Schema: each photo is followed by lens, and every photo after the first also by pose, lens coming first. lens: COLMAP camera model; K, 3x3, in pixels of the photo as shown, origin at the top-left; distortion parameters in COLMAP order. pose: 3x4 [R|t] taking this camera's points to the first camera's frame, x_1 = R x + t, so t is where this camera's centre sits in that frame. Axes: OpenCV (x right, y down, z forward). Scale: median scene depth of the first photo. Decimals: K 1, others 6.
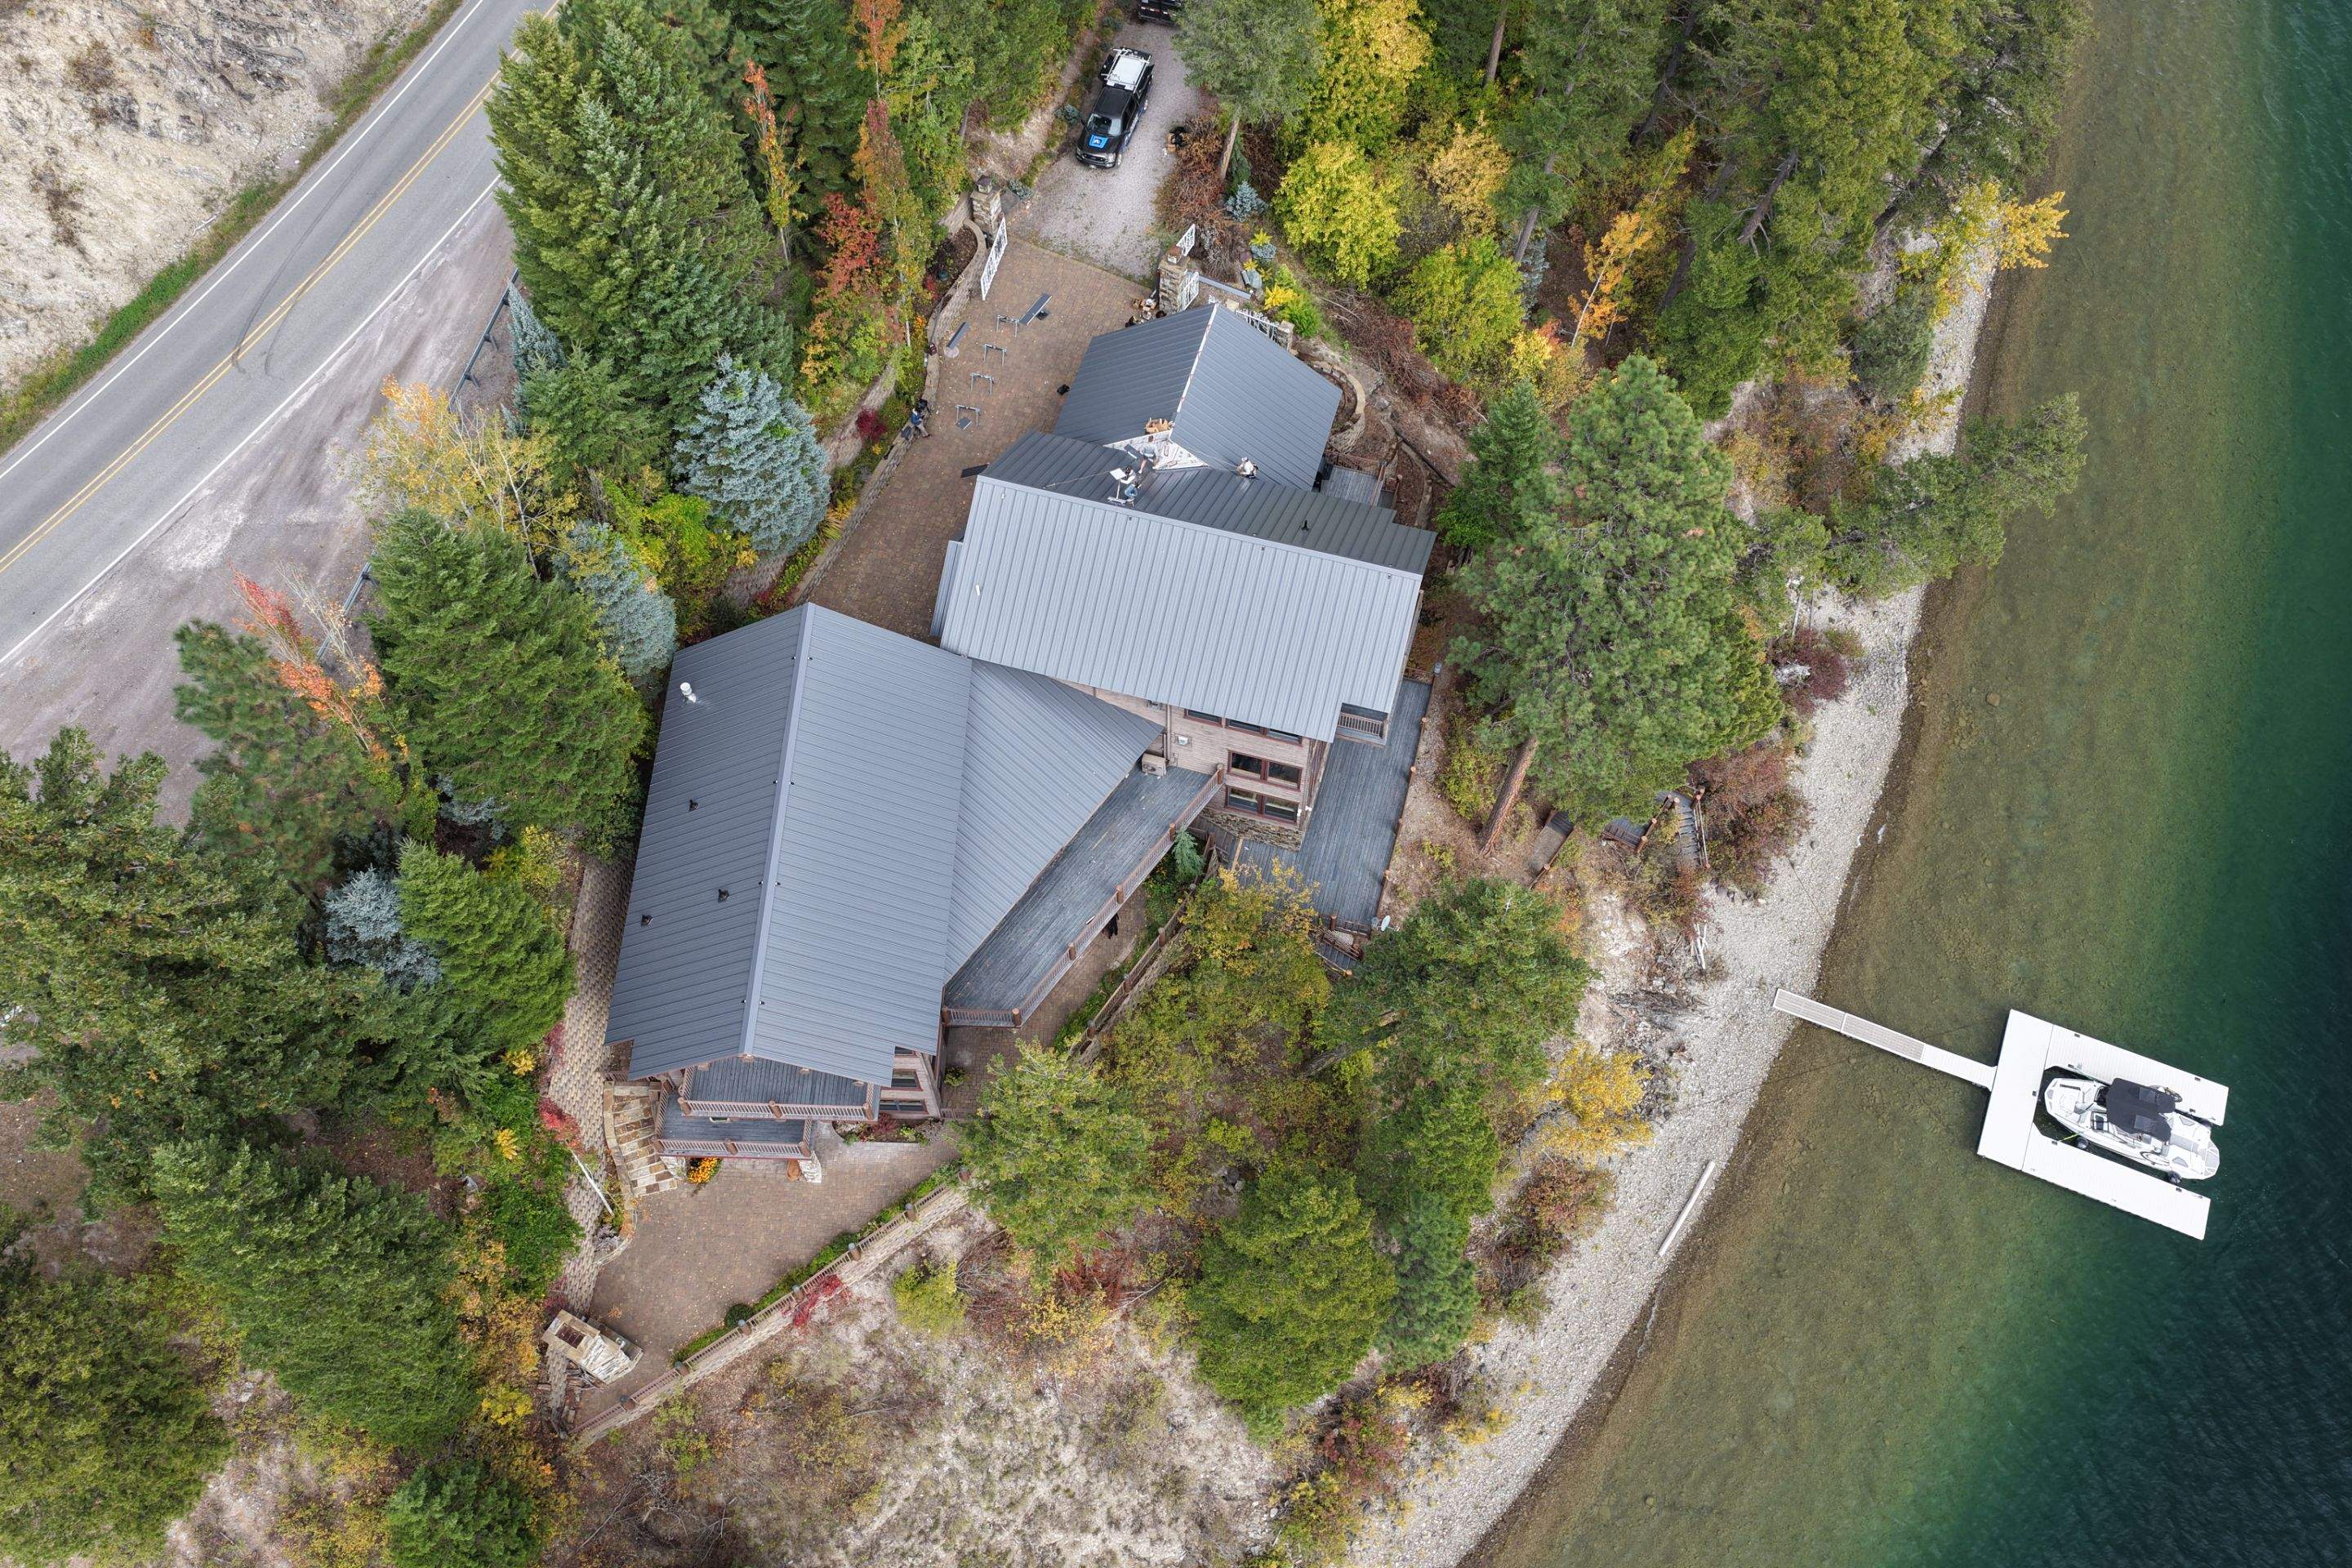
lens RADIAL K [[1945.6, 0, 1186.8], [0, 1945.6, 791.0], [0, 0, 1]] dist [-0.013940, 0.036811]
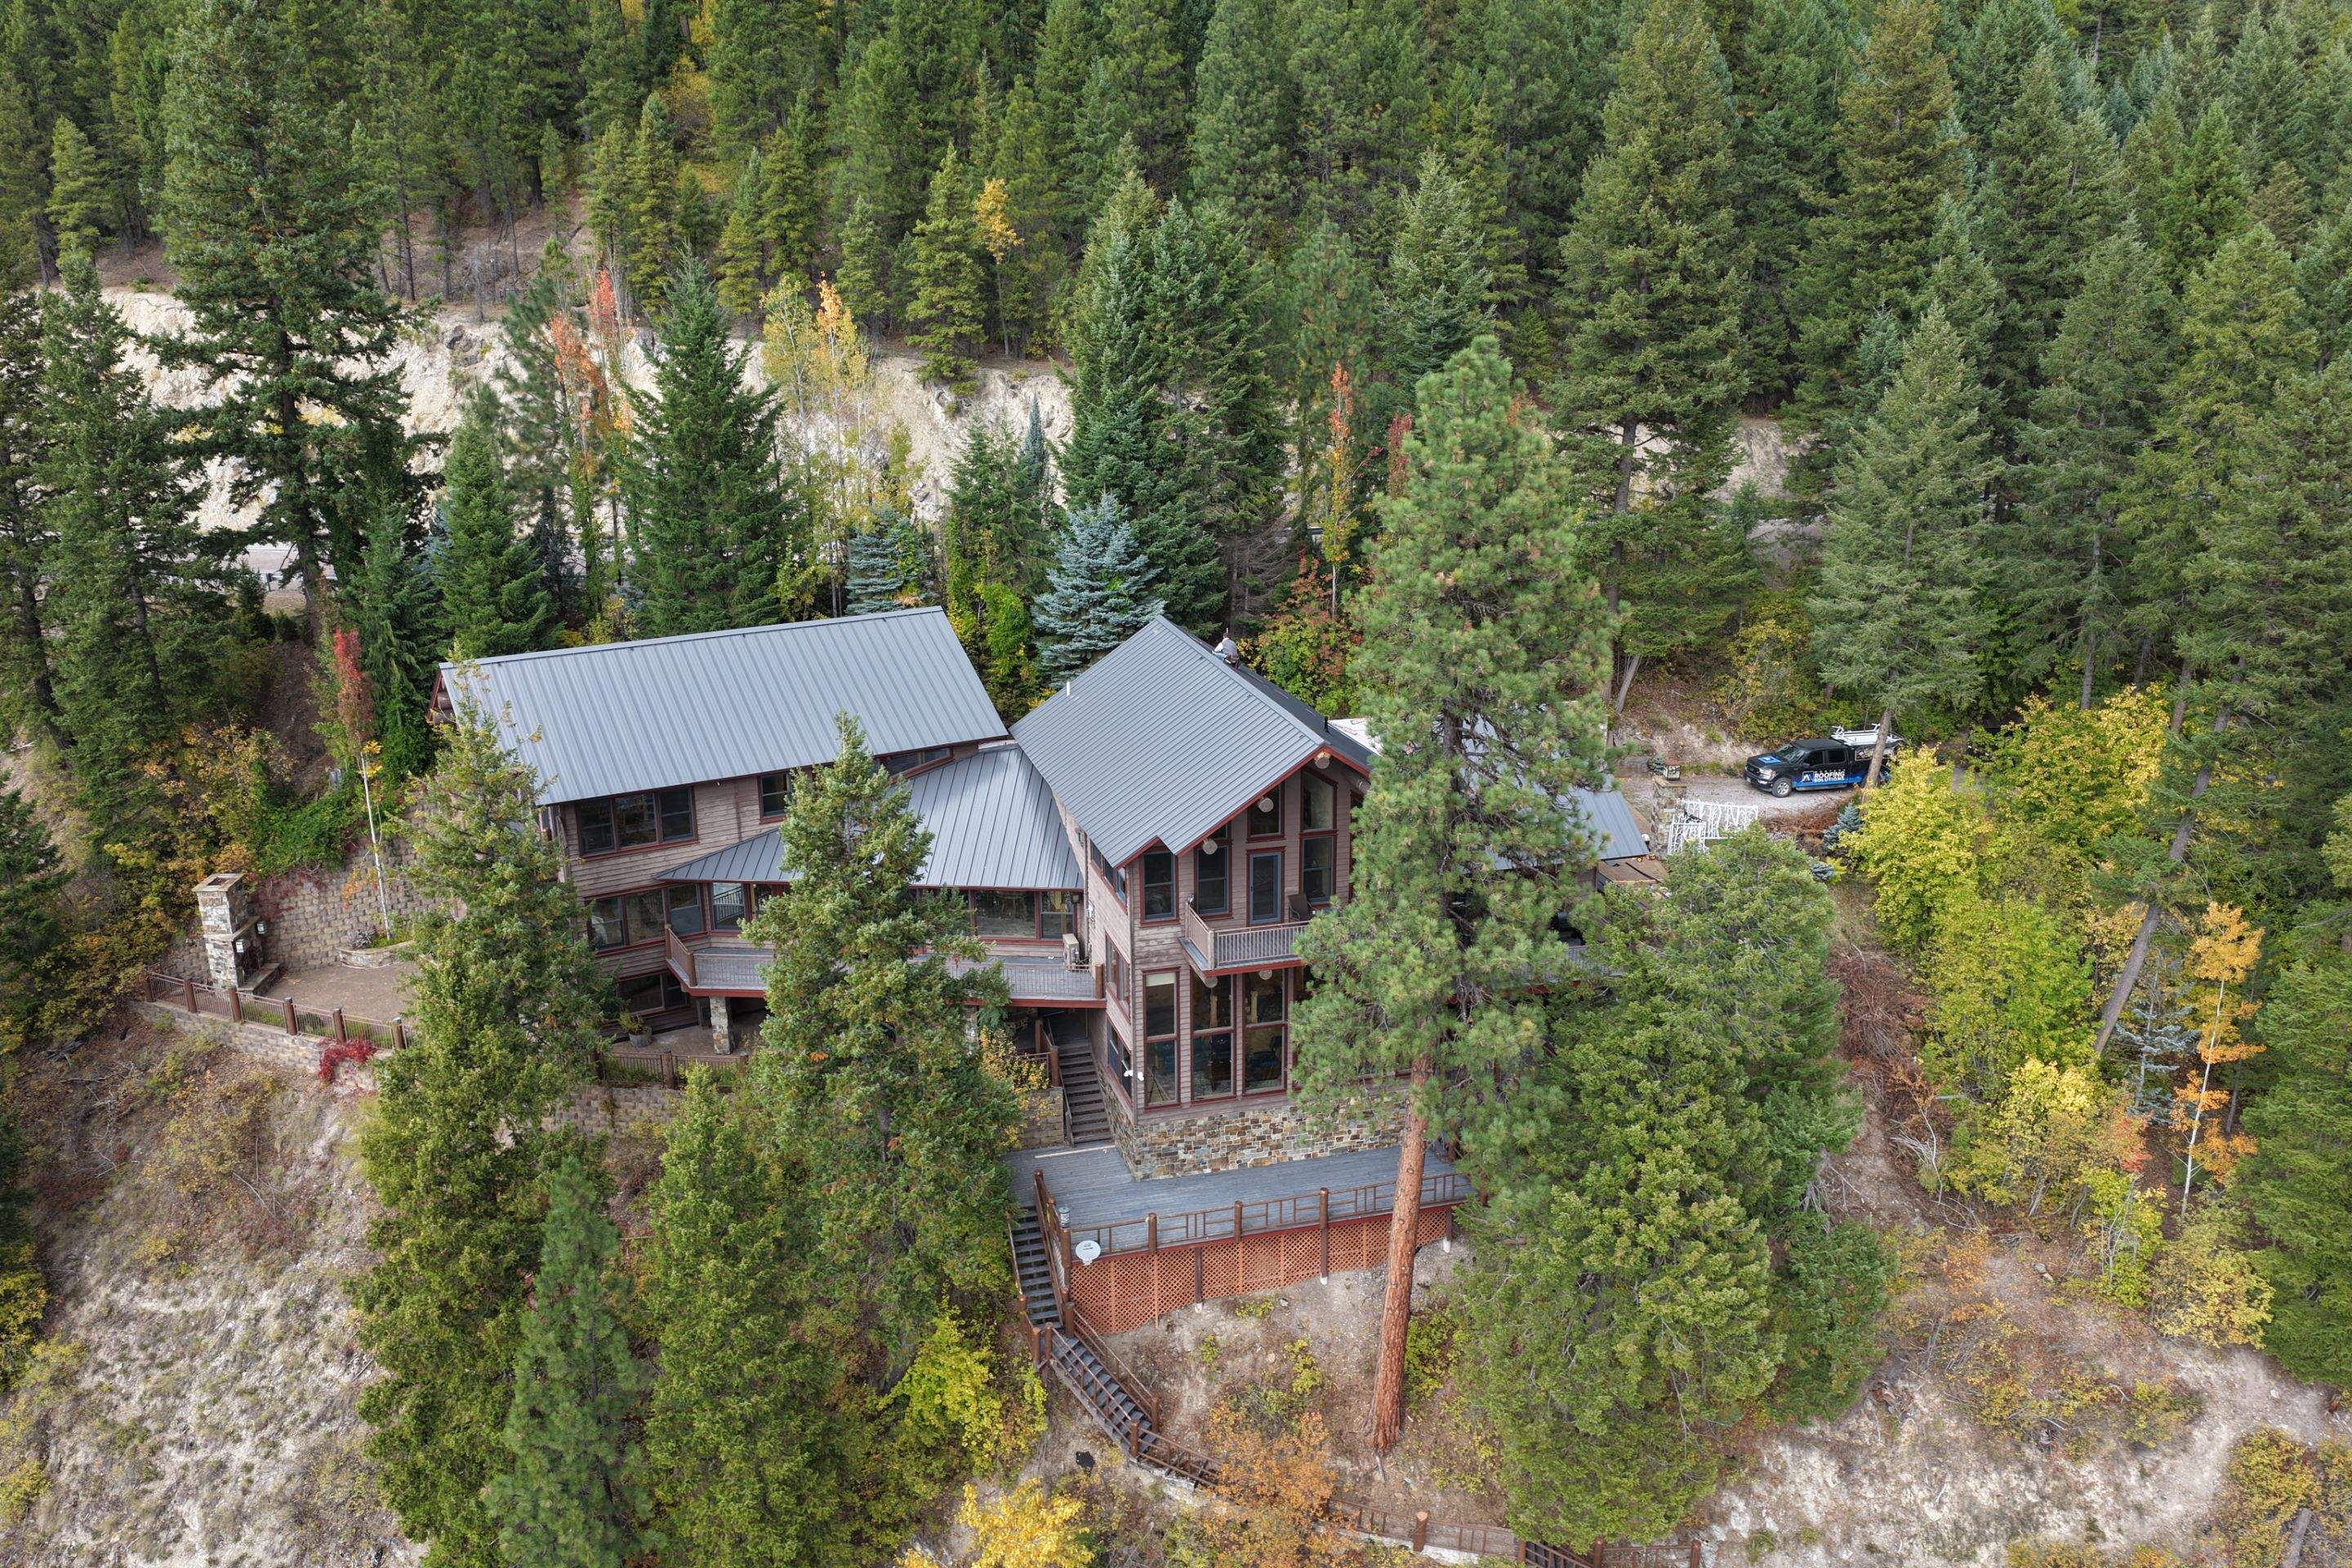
lens RADIAL K [[1945.6, 0, 1192.7], [0, 1945.6, 807.6], [0, 0, 1]] dist [-0.013940, 0.036811]
pose [[0.523270, 0.248734, -0.815059, 0.656496], [-0.735658, 0.614600, -0.284735, 0.143747], [0.430112, 0.748598, 0.504585, 0.570935]]
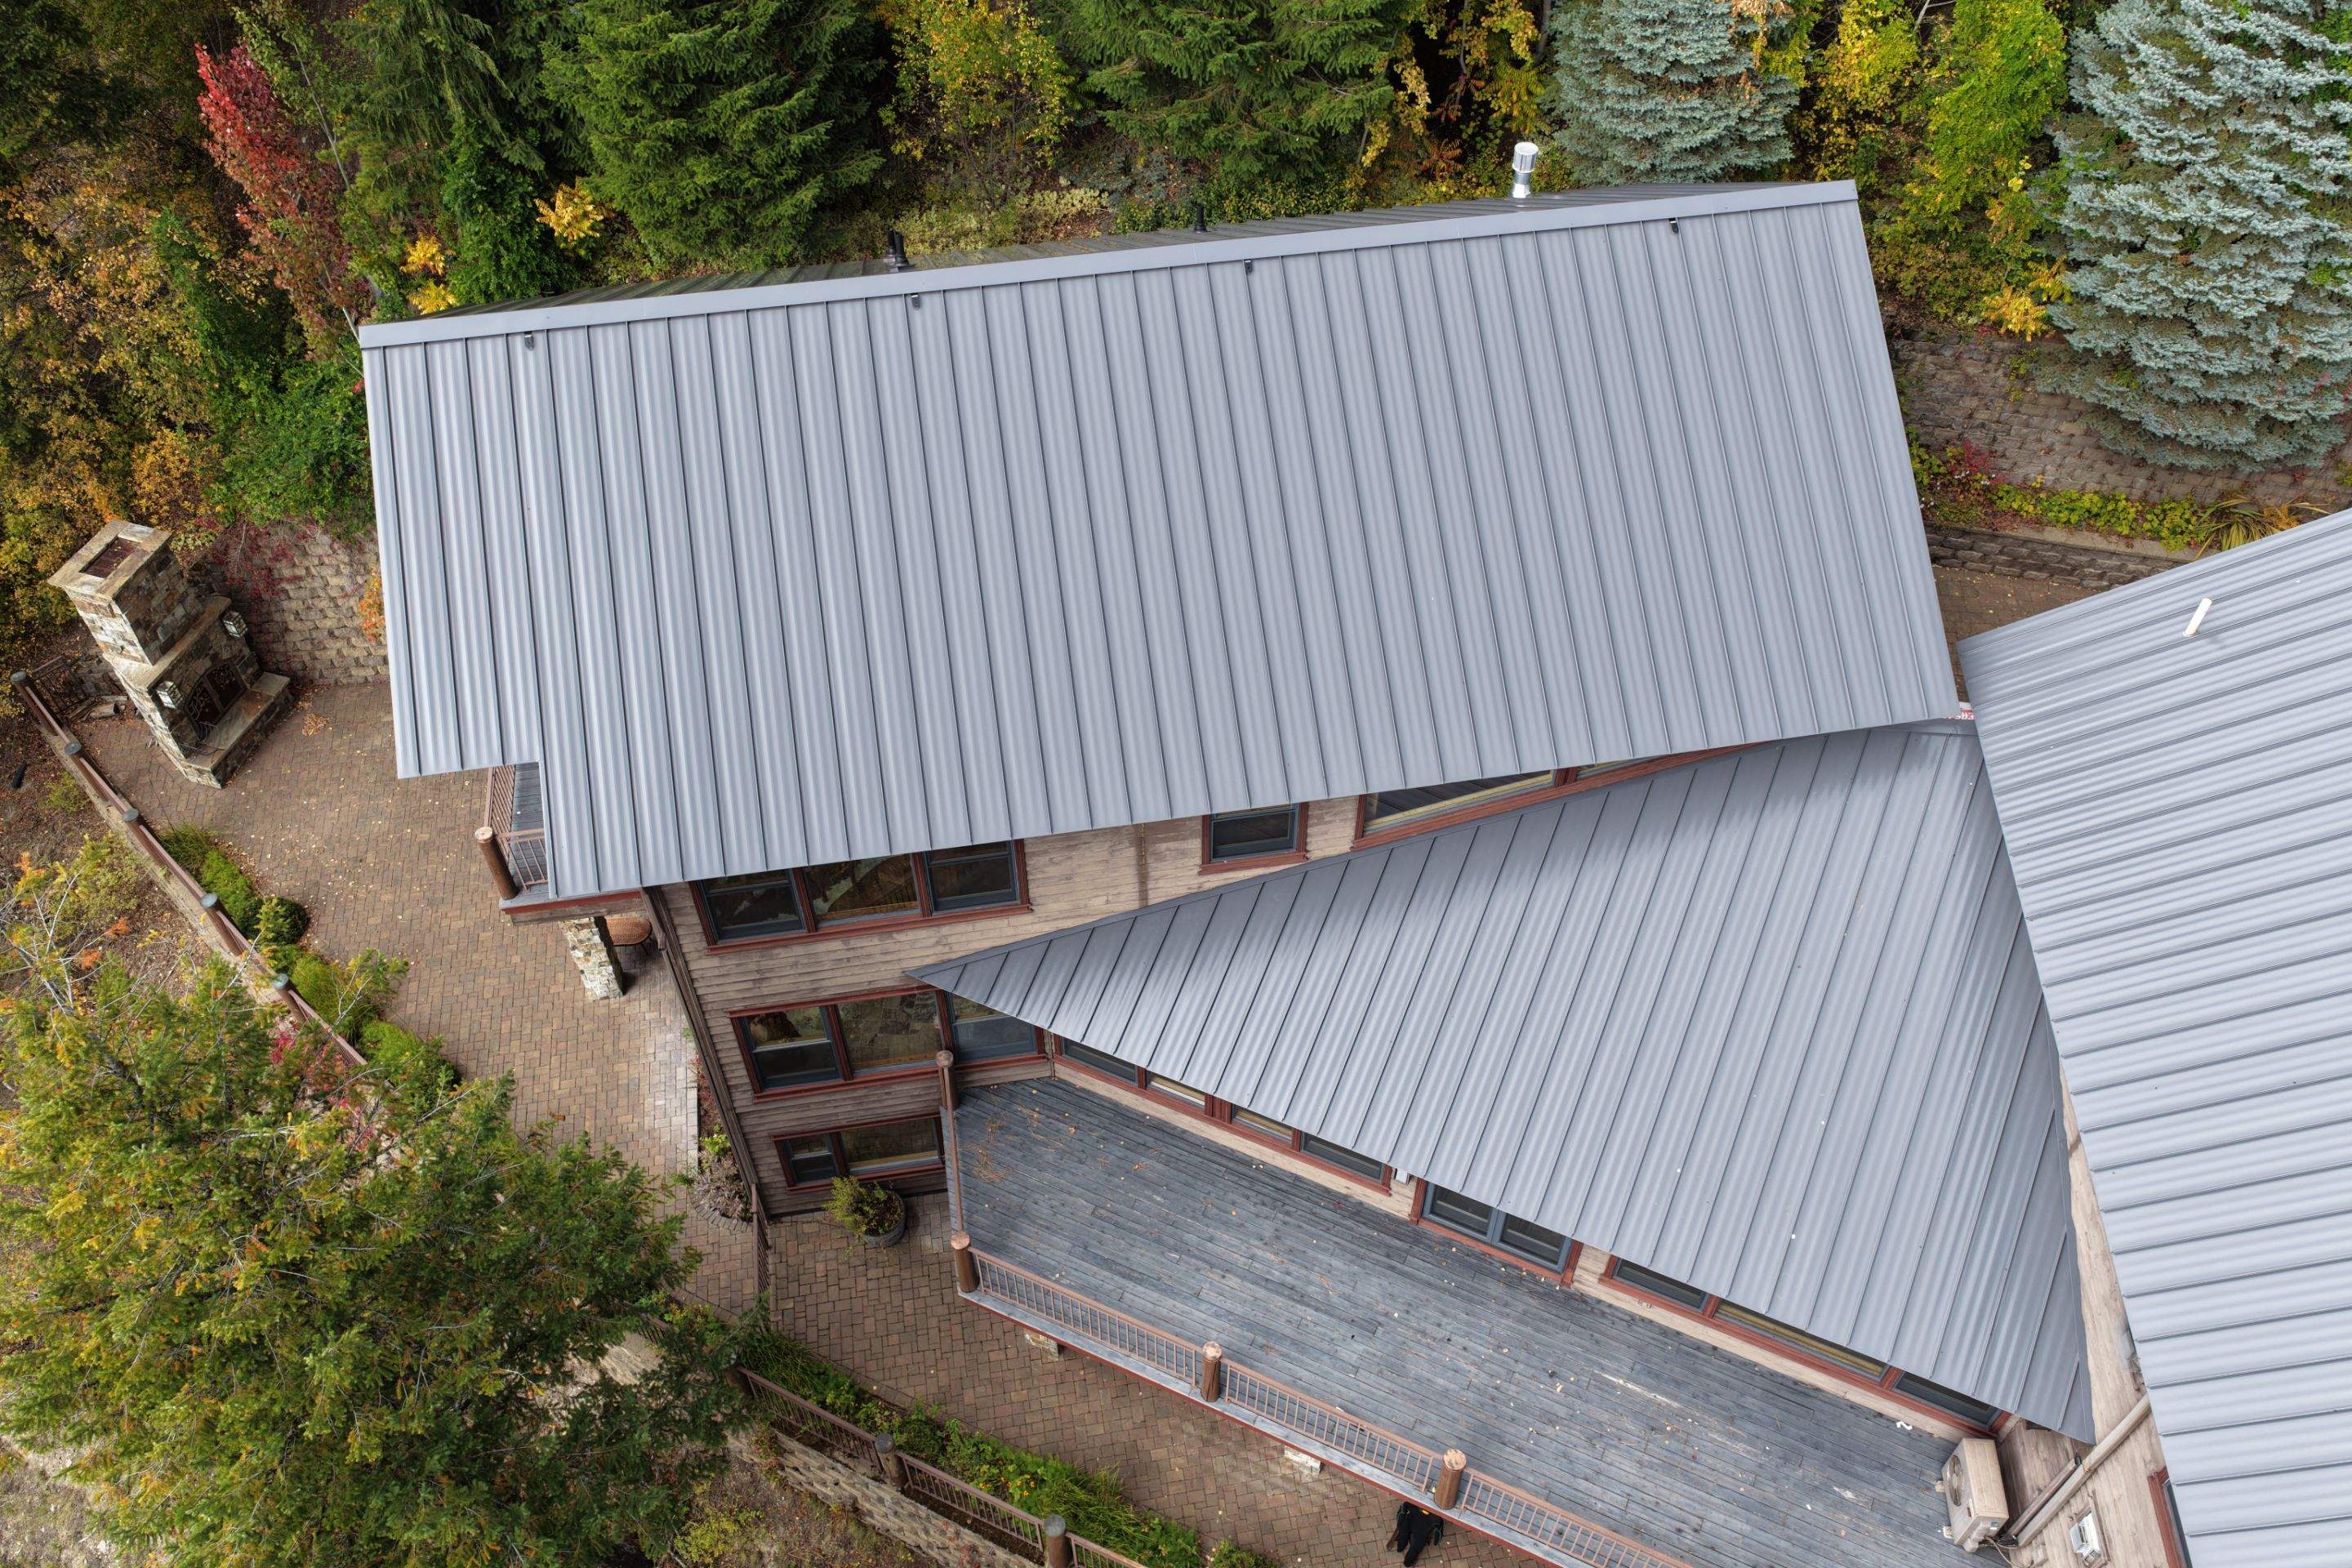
lens RADIAL K [[1945.6, 0, 1179.7], [0, 1945.6, 792.7], [0, 0, 1]] dist [-0.013940, 0.036811]
pose [[0.187918, 0.737905, -0.648215, 0.070111], [-0.851433, 0.451398, 0.267024, -0.036725], [0.489642, 0.501733, 0.713102, 0.691861]]
